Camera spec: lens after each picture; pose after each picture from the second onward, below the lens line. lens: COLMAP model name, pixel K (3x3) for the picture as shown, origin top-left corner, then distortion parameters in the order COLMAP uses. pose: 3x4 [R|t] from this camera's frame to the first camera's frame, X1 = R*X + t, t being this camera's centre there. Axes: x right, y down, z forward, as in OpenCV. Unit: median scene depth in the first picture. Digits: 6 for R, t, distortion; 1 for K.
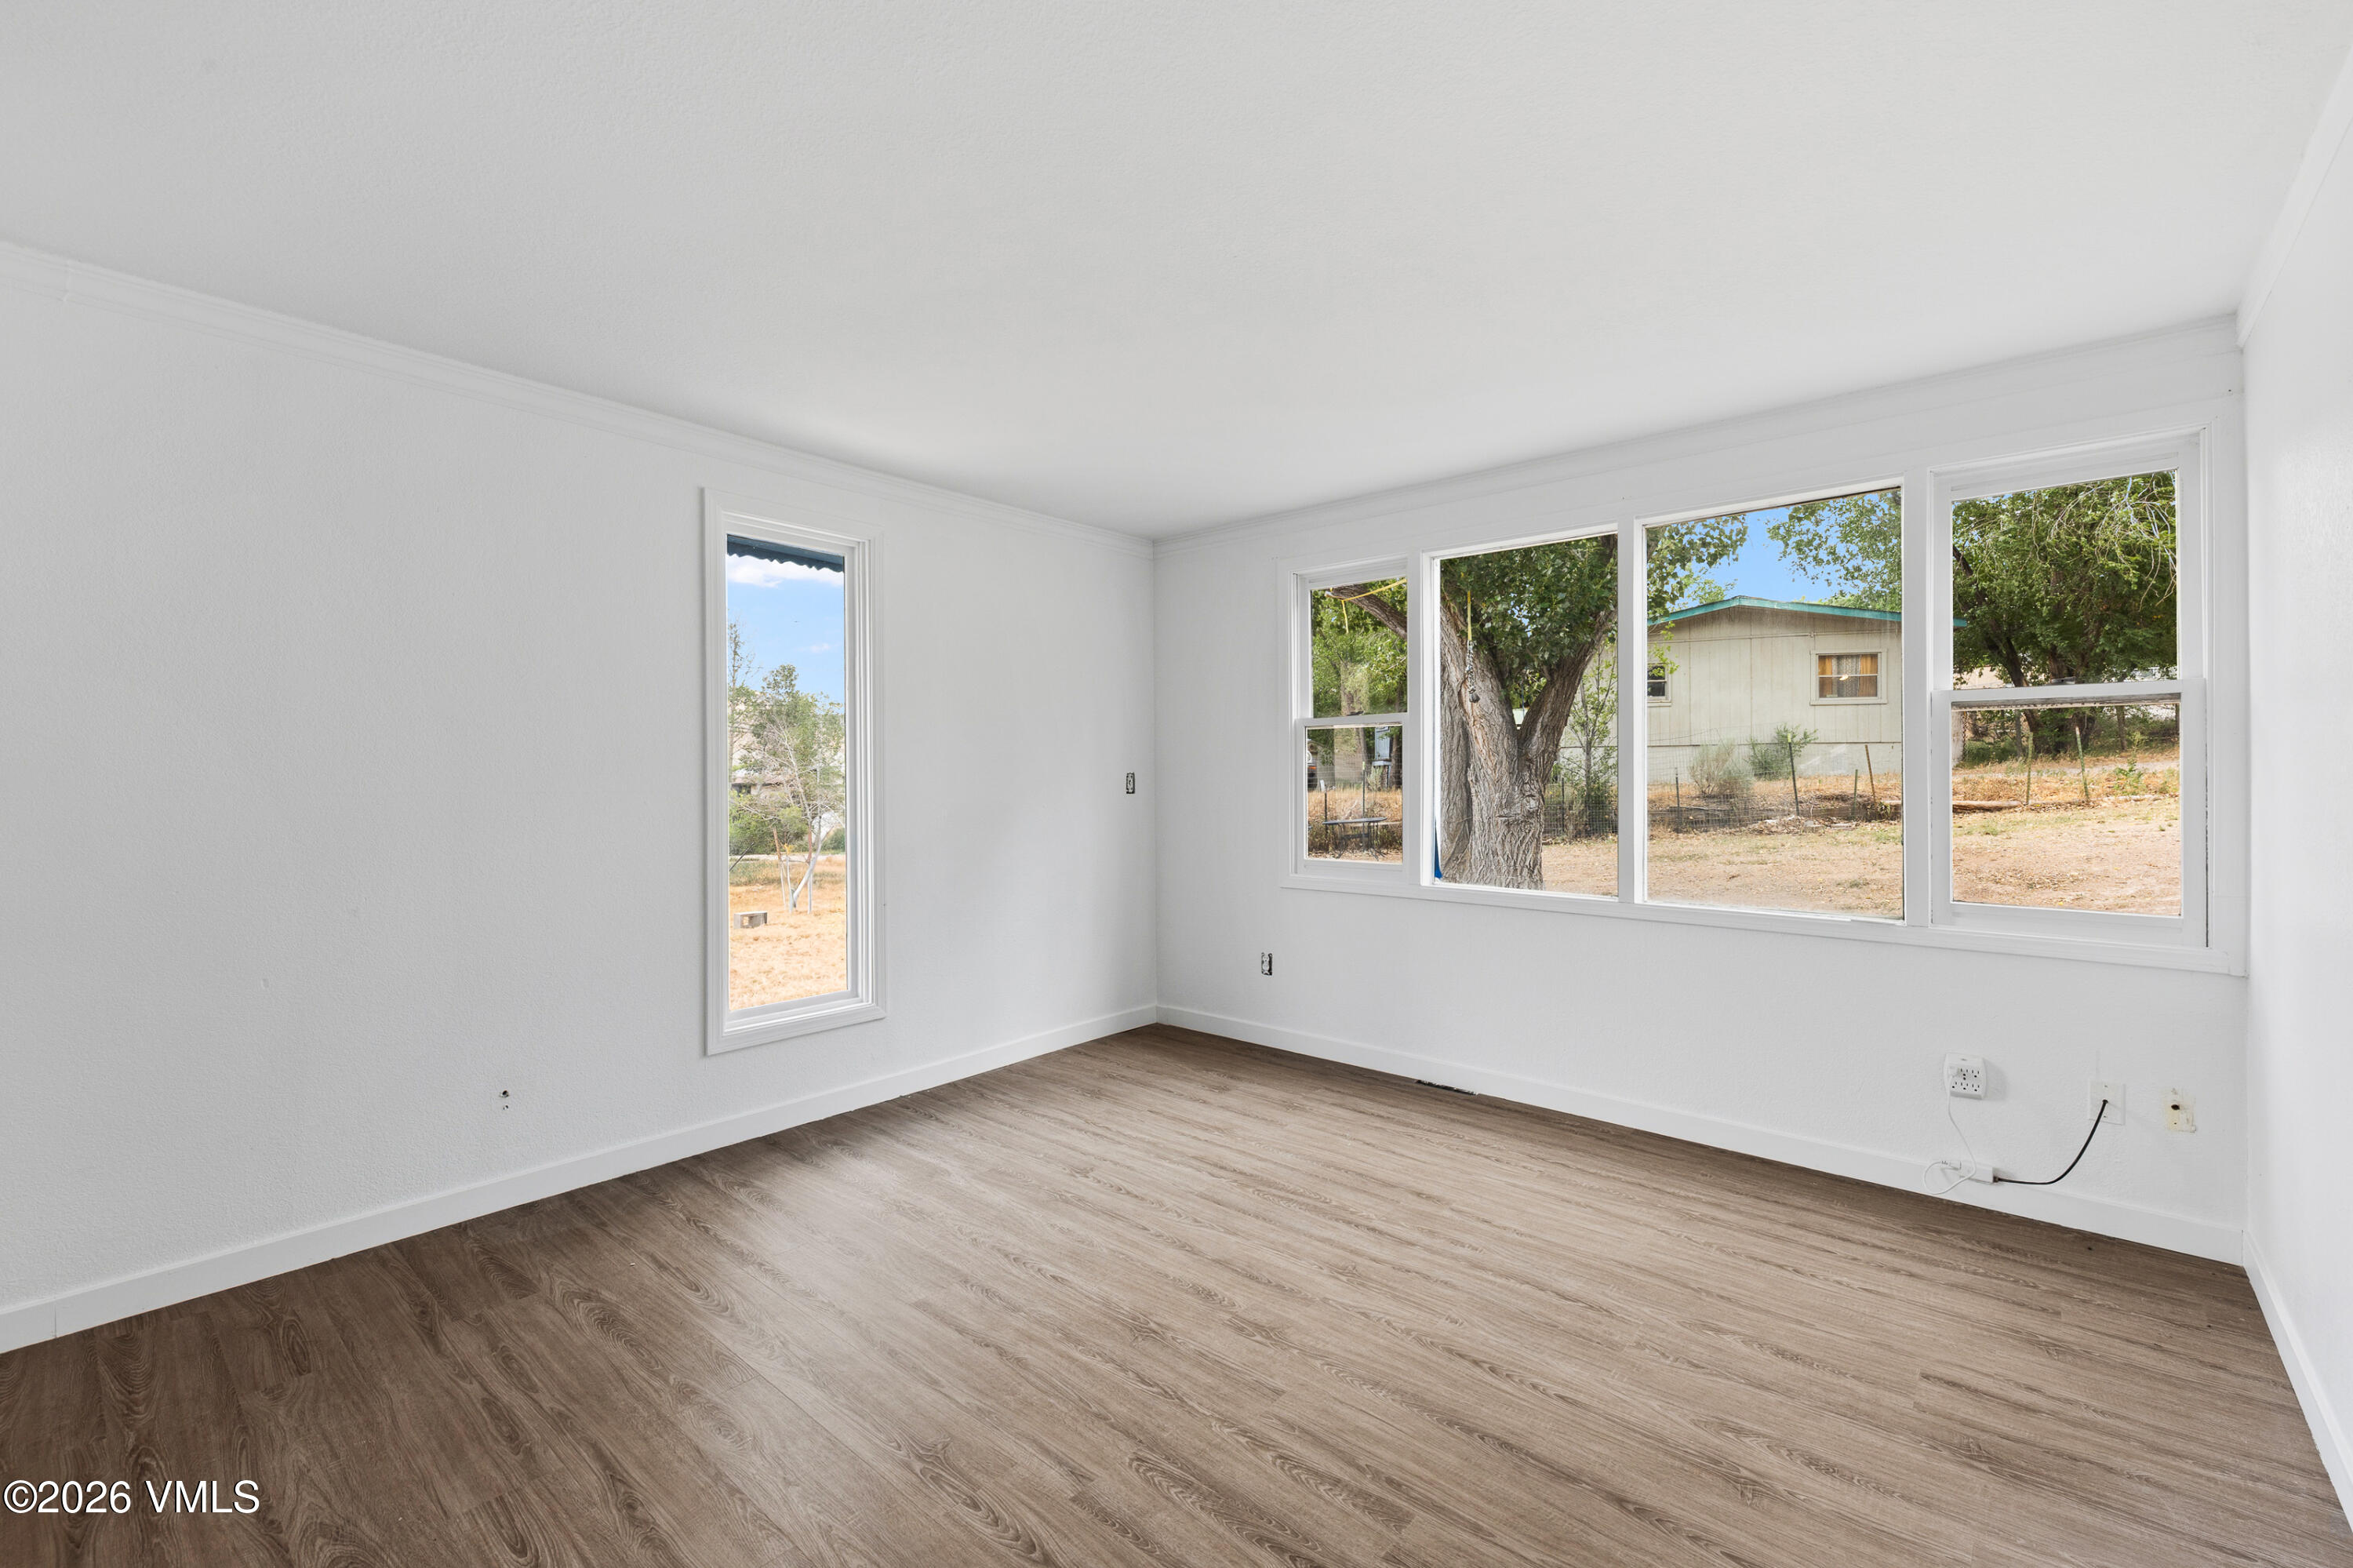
lens RADIAL K [[950.8, 0, 1150.8], [0, 950.8, 777.7], [0, 0, 1]] dist [-0.001109, -0.000091]
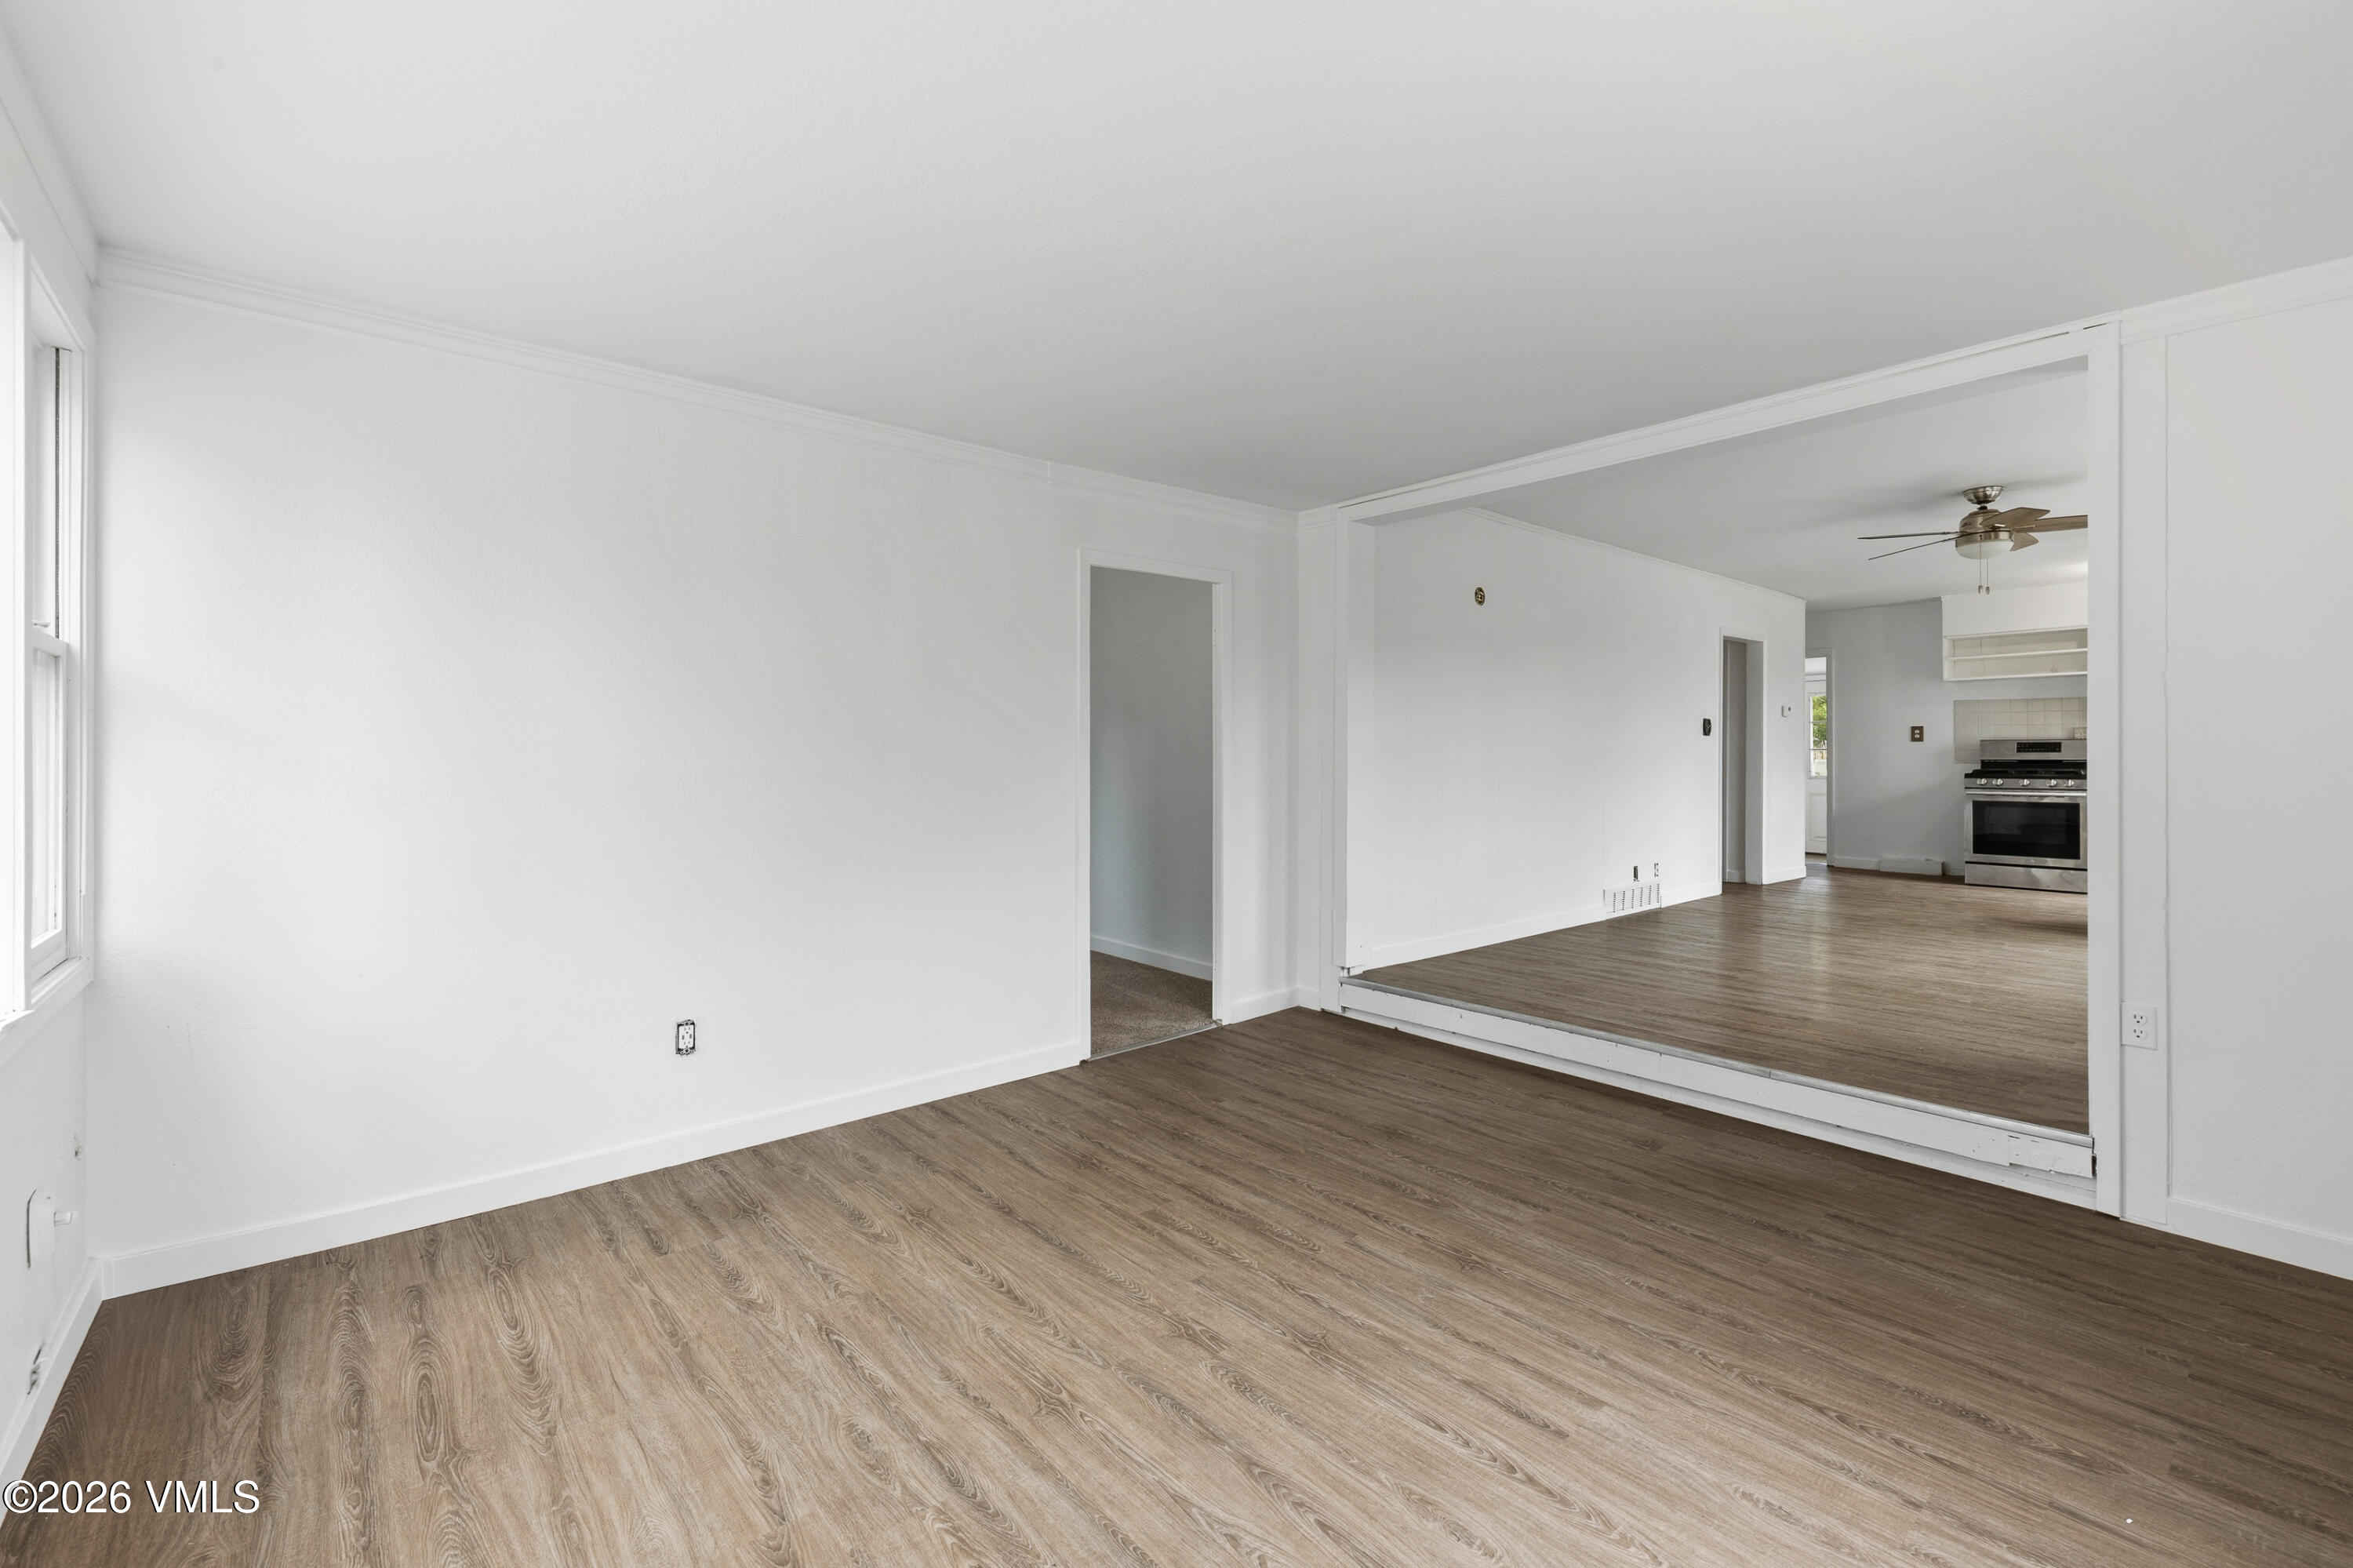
lens RADIAL K [[976.1, 0, 1184.1], [0, 976.1, 763.2], [0, 0, 1]] dist [0.010976, -0.000400]
pose [[-0.994096, 0.001642, 0.108487, 0.014377], [0.002769, 0.999944, 0.010243, -0.006457], [-0.108464, 0.010483, -0.994045, 1.792804]]
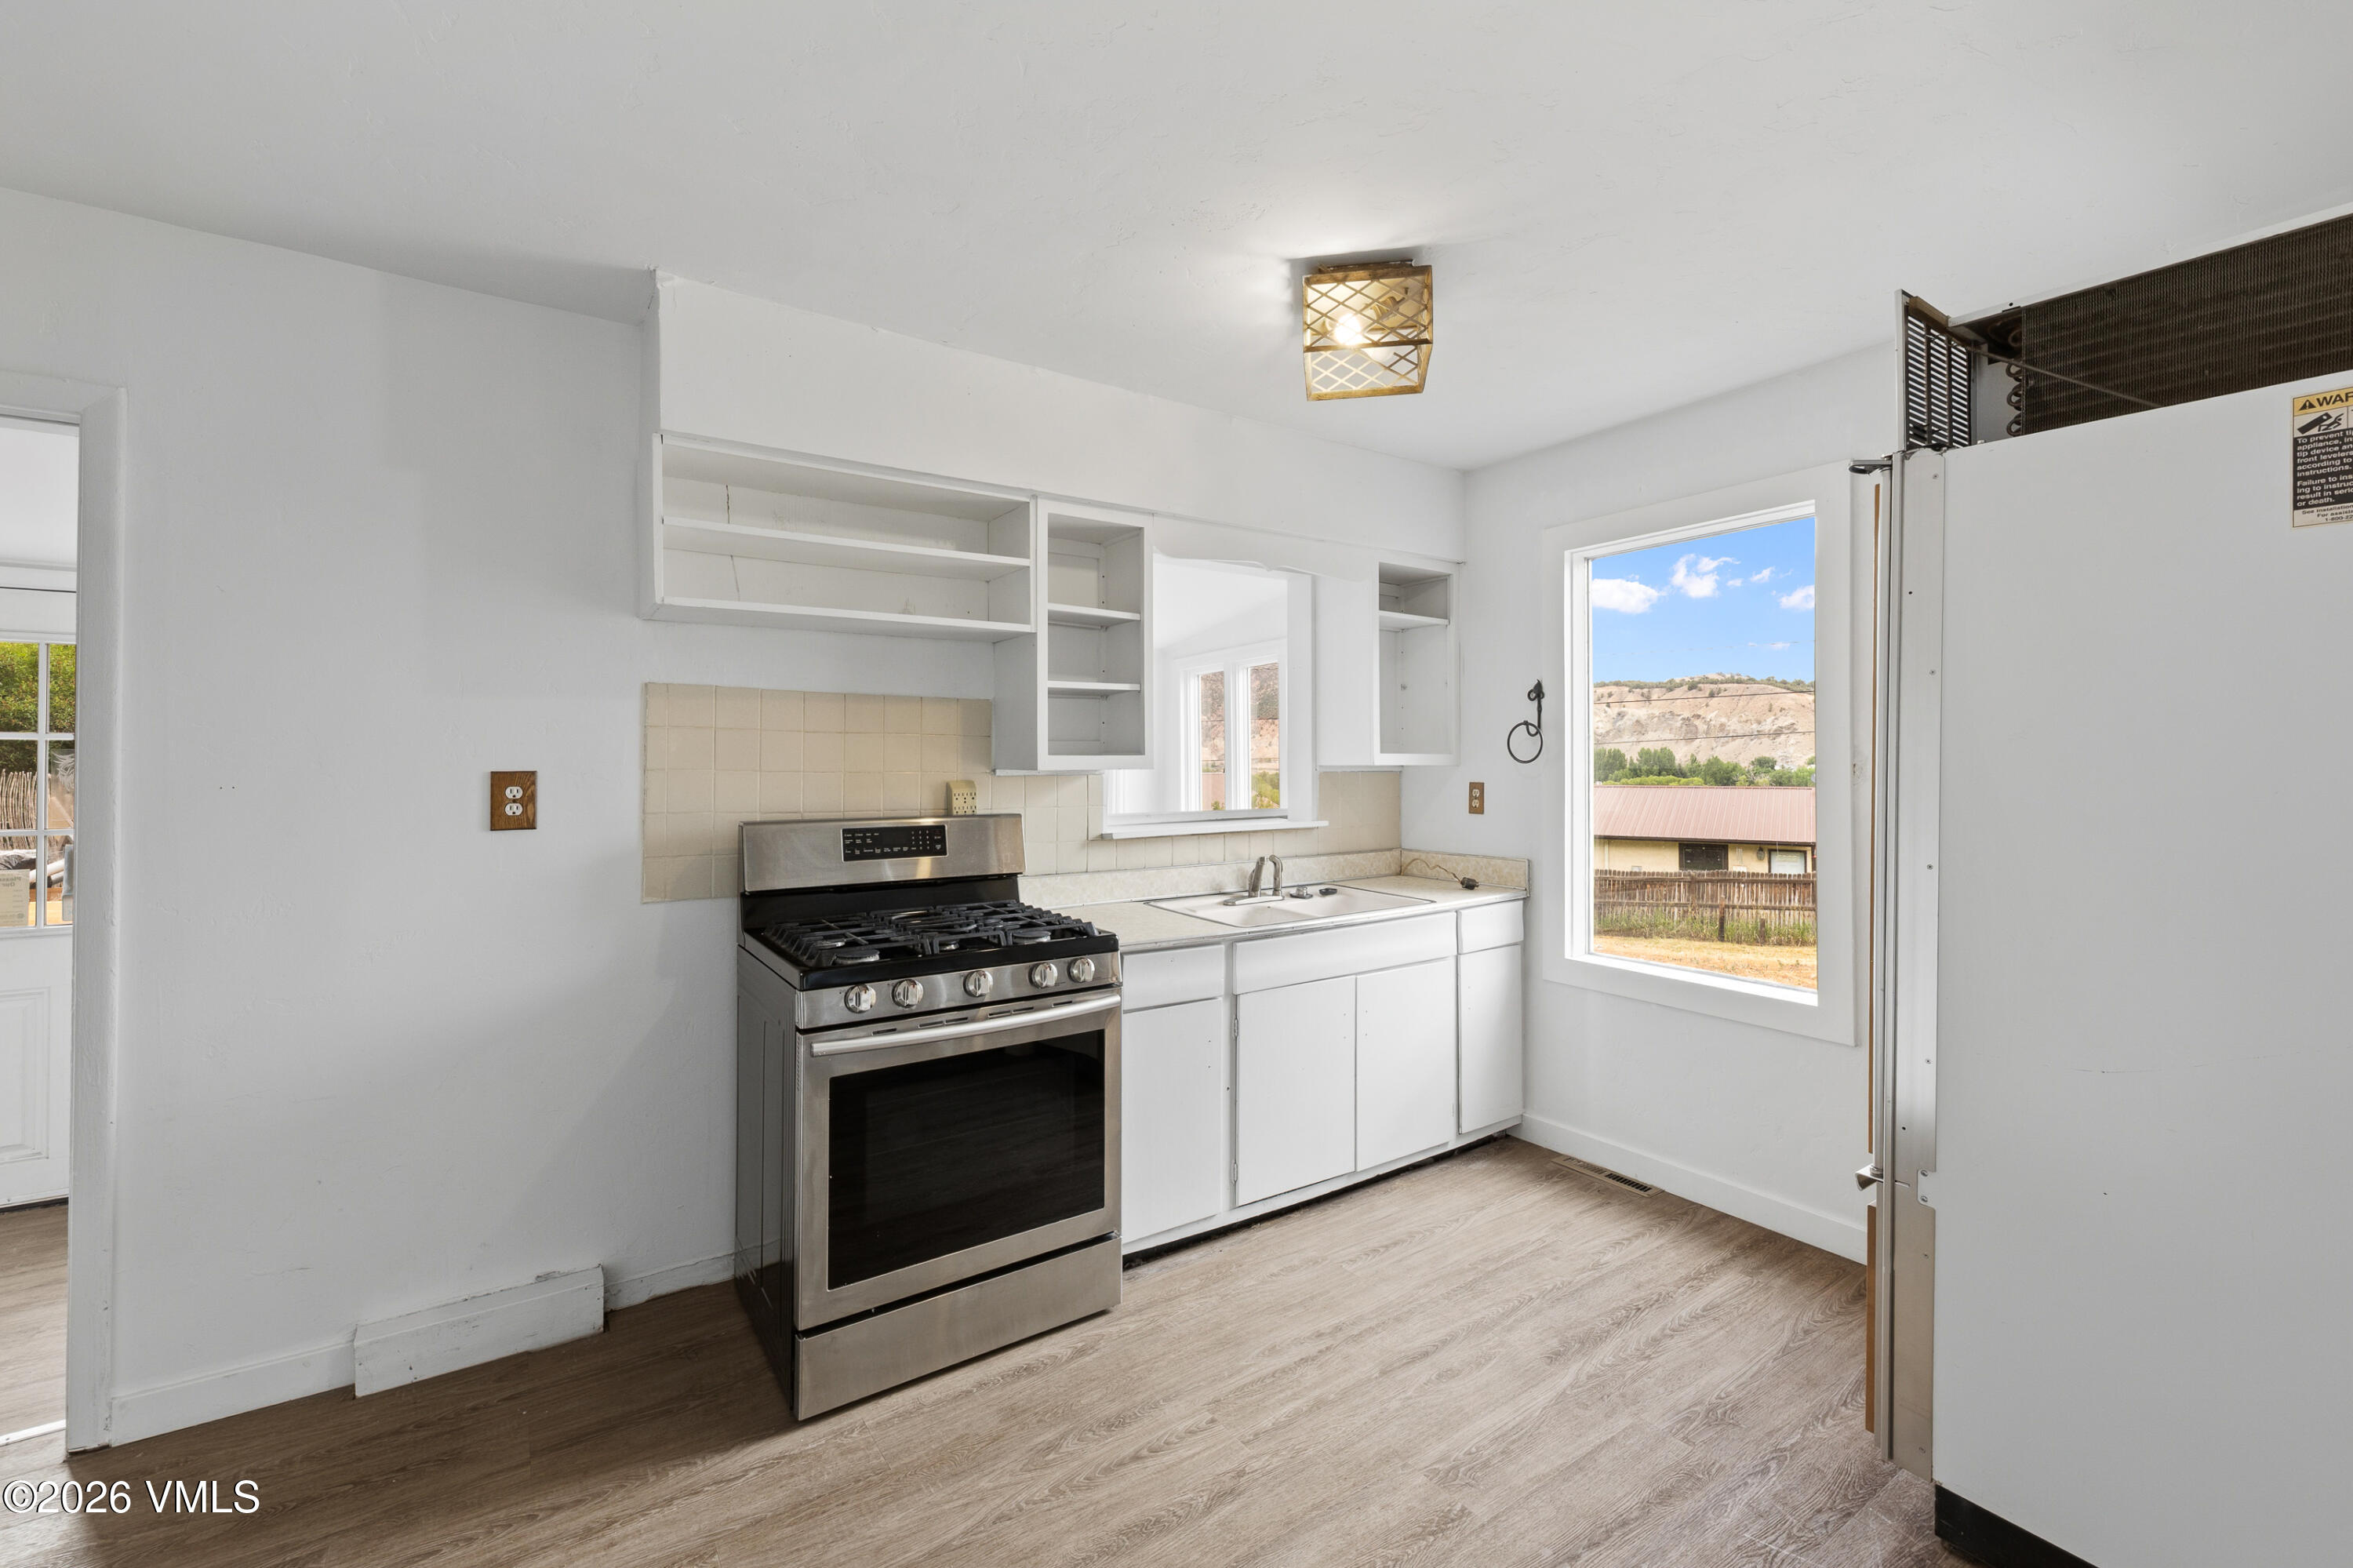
lens RADIAL K [[976.1, 0, 1184.1], [0, 976.1, 763.2], [0, 0, 1]] dist [0.010976, -0.000400]
pose [[-0.213224, 0.001180, -0.977003, -1.569558], [0.002821, 0.999996, 0.000592, -0.108841], [0.976999, -0.002630, -0.213226, -1.409942]]
